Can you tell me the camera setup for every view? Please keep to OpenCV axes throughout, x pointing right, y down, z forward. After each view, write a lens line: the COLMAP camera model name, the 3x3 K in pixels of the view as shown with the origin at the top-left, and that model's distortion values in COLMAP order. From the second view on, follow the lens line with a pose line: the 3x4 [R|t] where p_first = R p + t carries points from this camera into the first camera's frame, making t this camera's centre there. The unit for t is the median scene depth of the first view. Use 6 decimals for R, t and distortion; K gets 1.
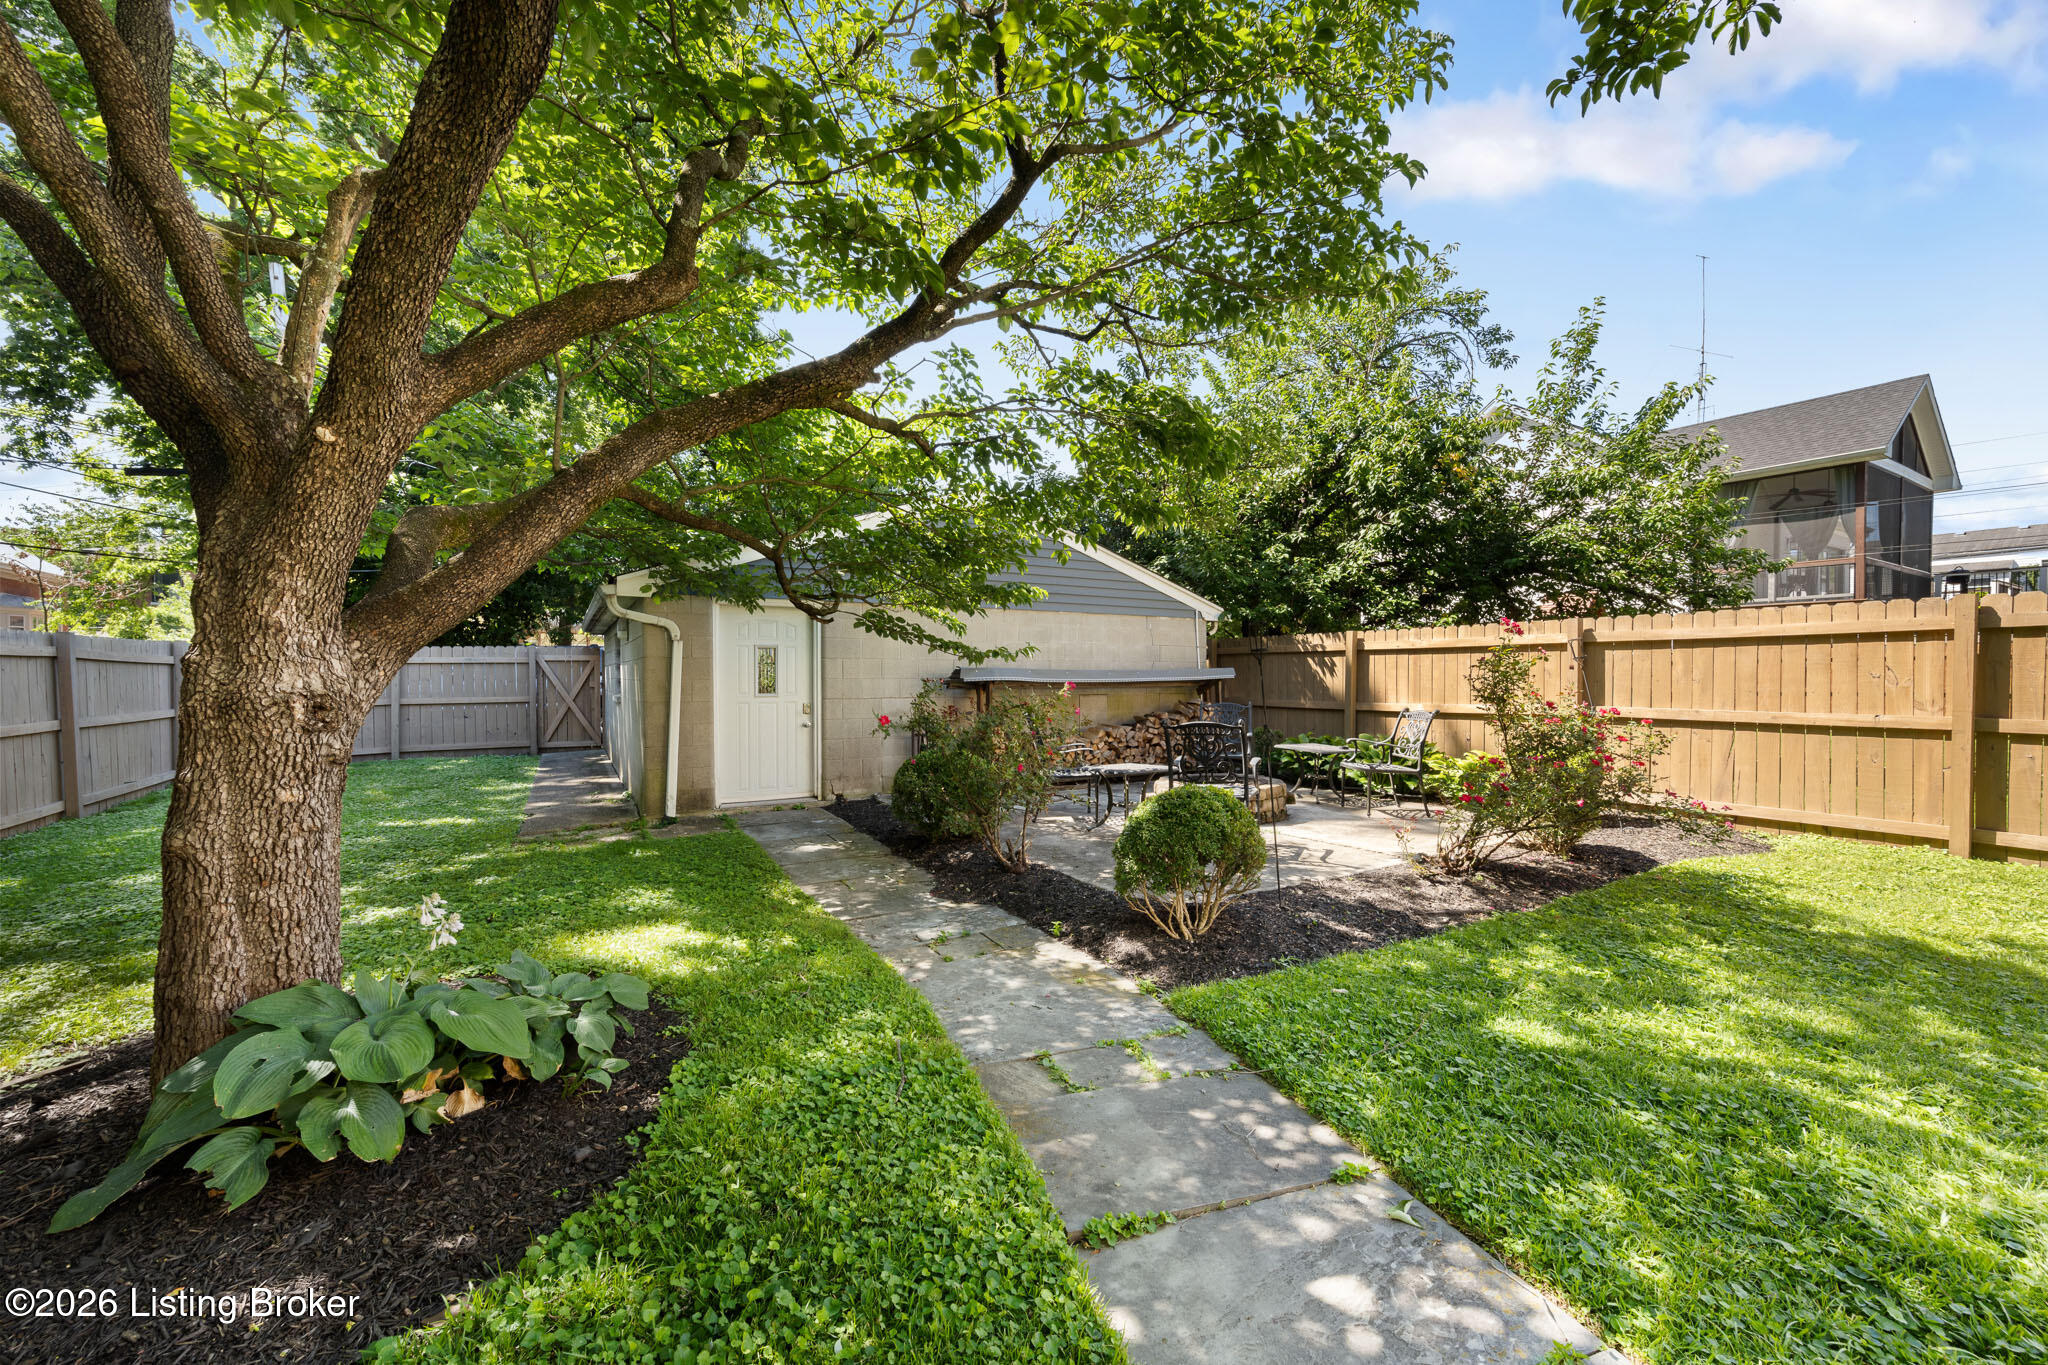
lens RADIAL K [[812.2, 0, 1029.9], [0, 812.2, 683.8], [0, 0, 1]] dist [-0.001377, 0.000634]
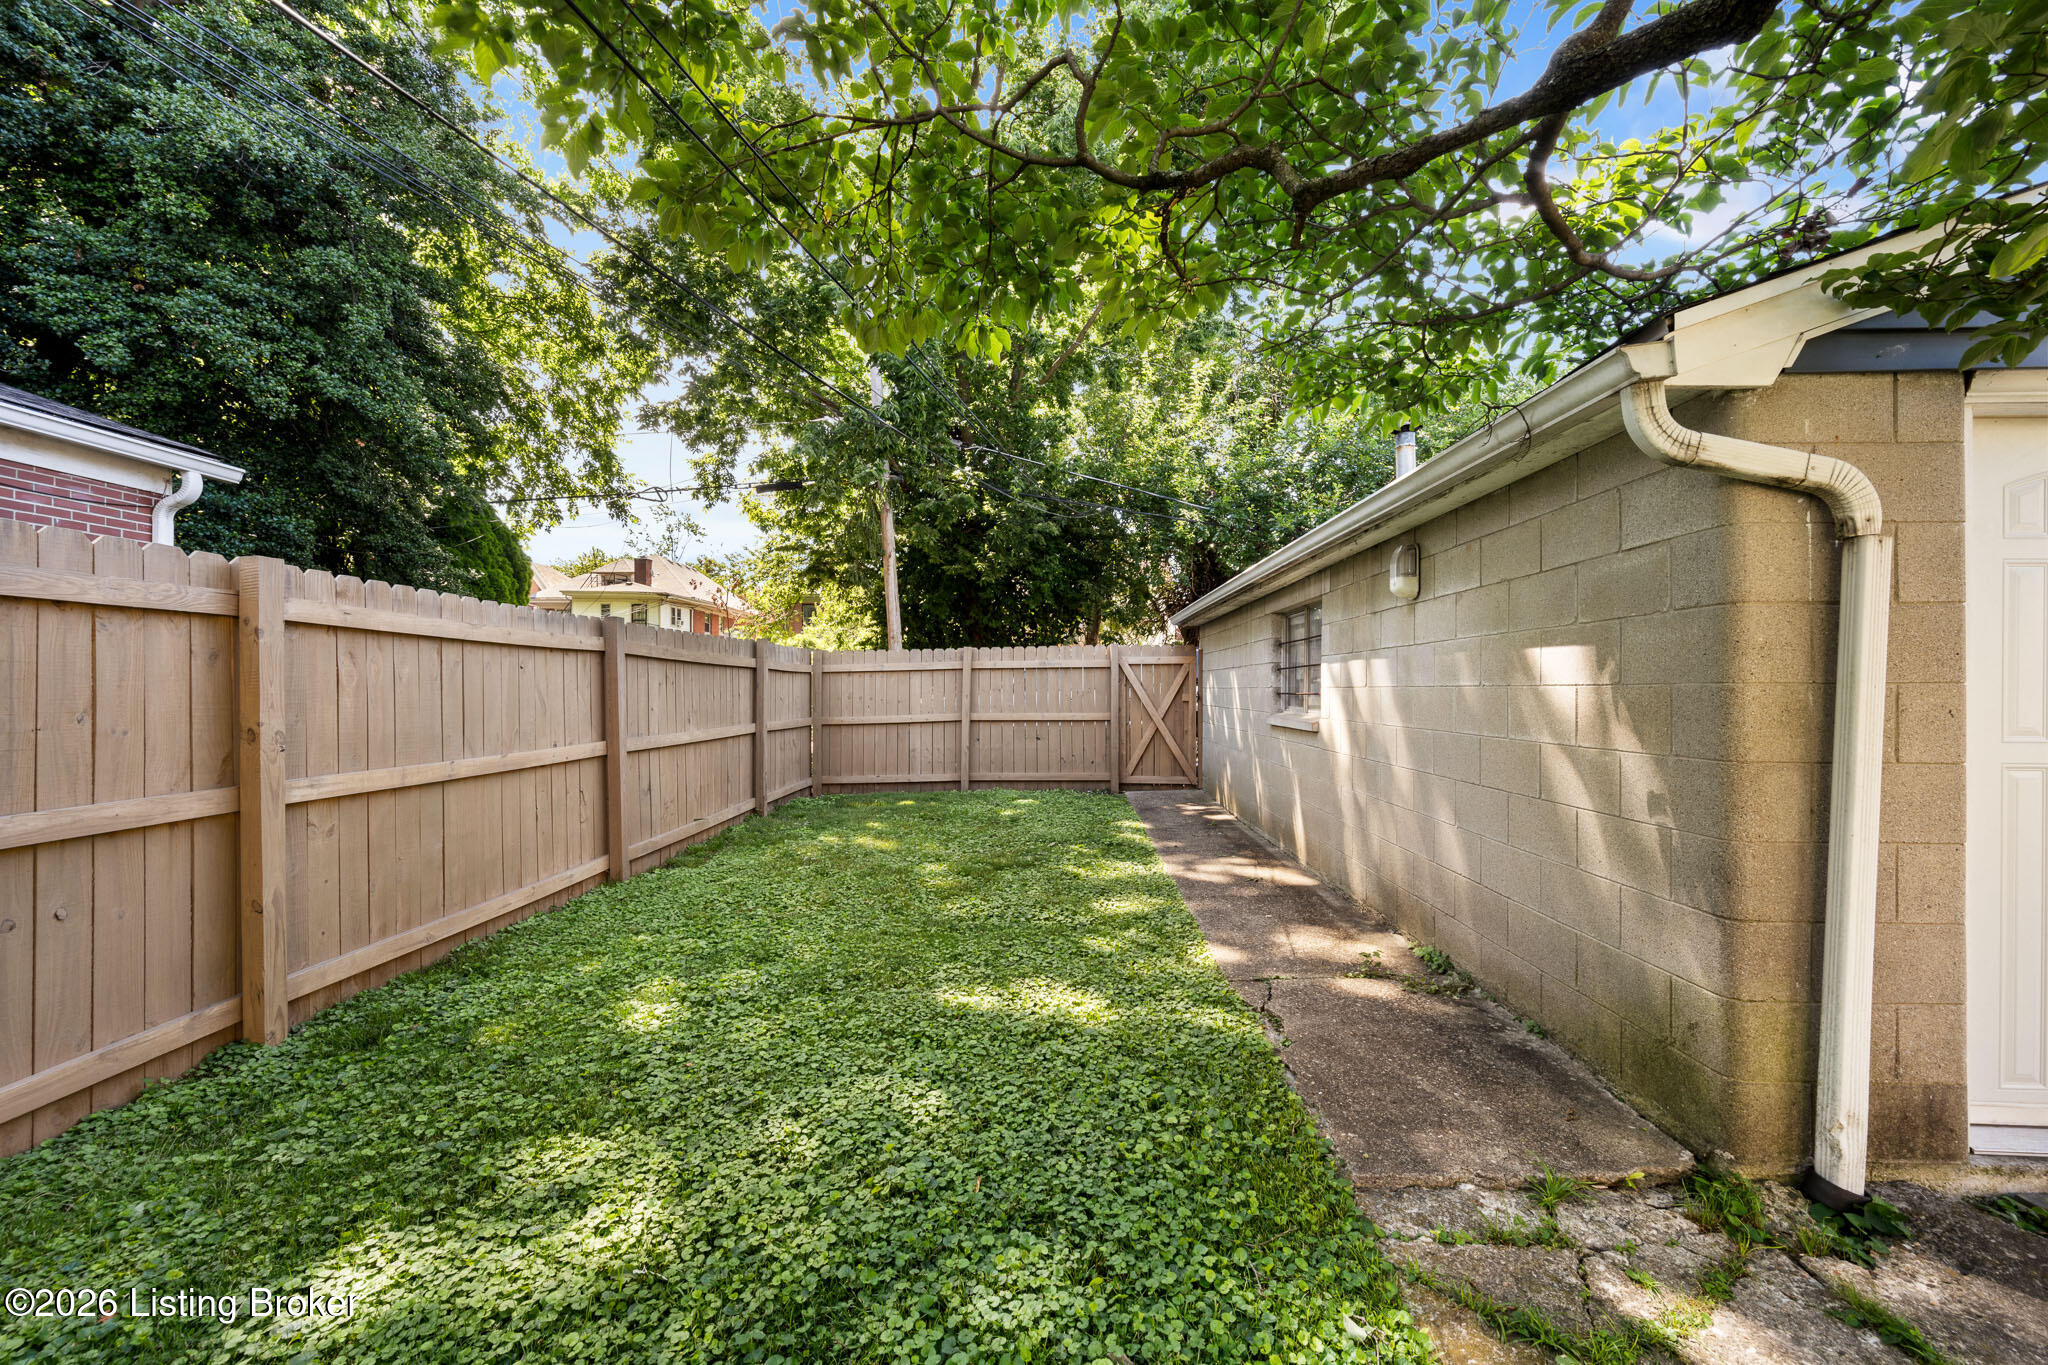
lens RADIAL K [[812.2, 0, 1022.1], [0, 812.2, 692.8], [0, 0, 1]] dist [-0.001377, 0.000634]
pose [[0.840553, 0.005001, -0.541706, -0.443222], [-0.008991, 0.999948, -0.004721, 0.002608], [0.541654, 0.008838, 0.840555, 0.525743]]
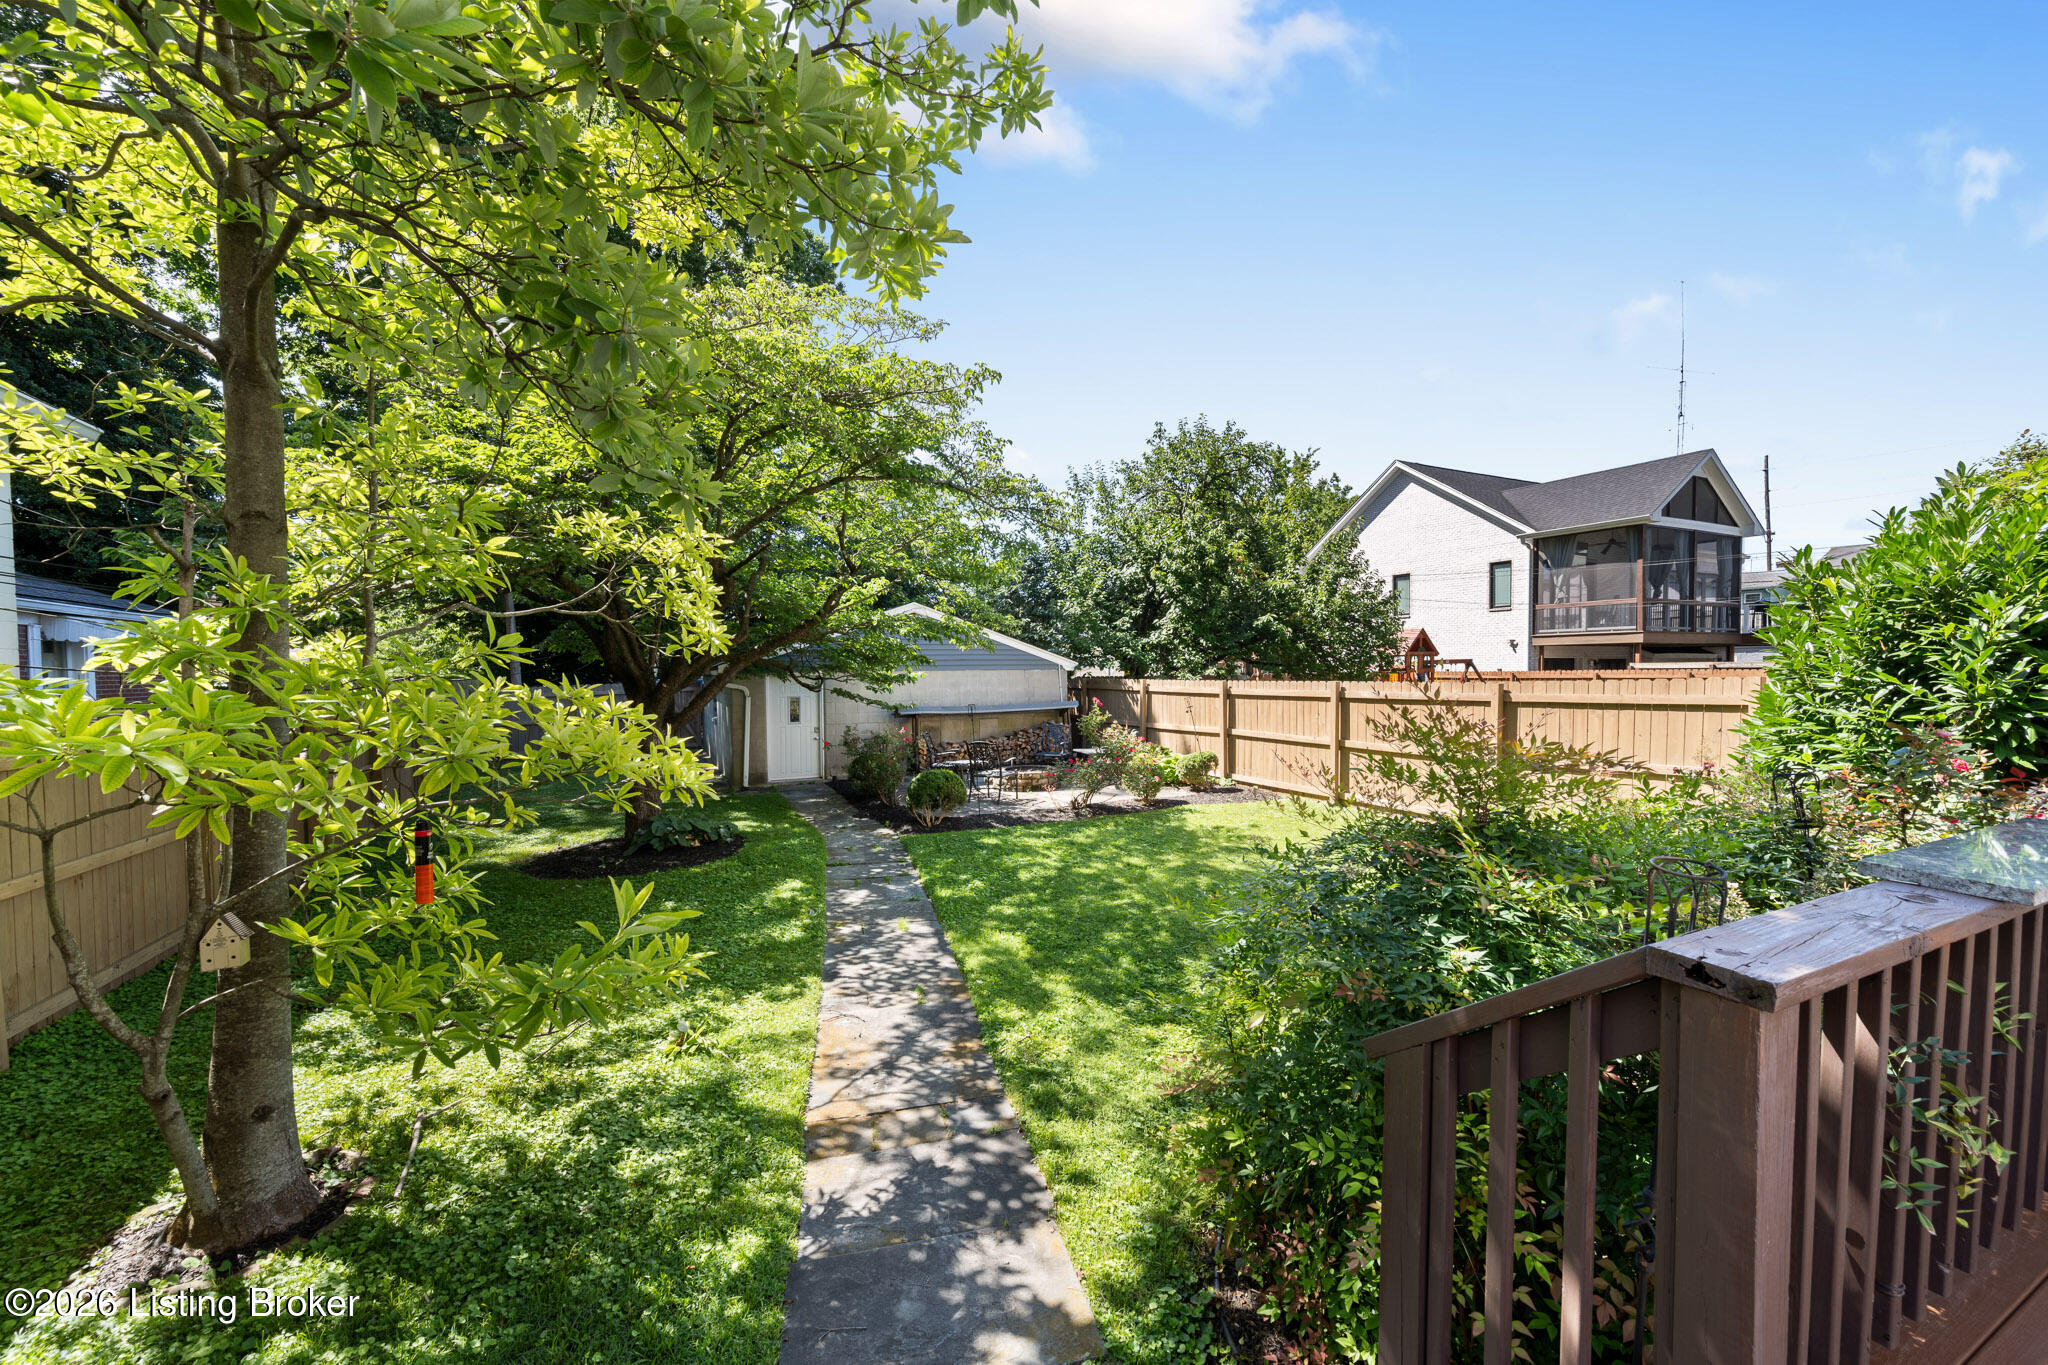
lens RADIAL K [[812.2, 0, 1028.4], [0, 812.2, 674.7], [0, 0, 1]] dist [-0.001377, 0.000634]
pose [[0.996669, -0.007538, -0.081206, 0.339441], [0.007348, 0.999970, -0.002636, -0.081539], [0.081223, 0.002030, 0.996694, -0.764519]]
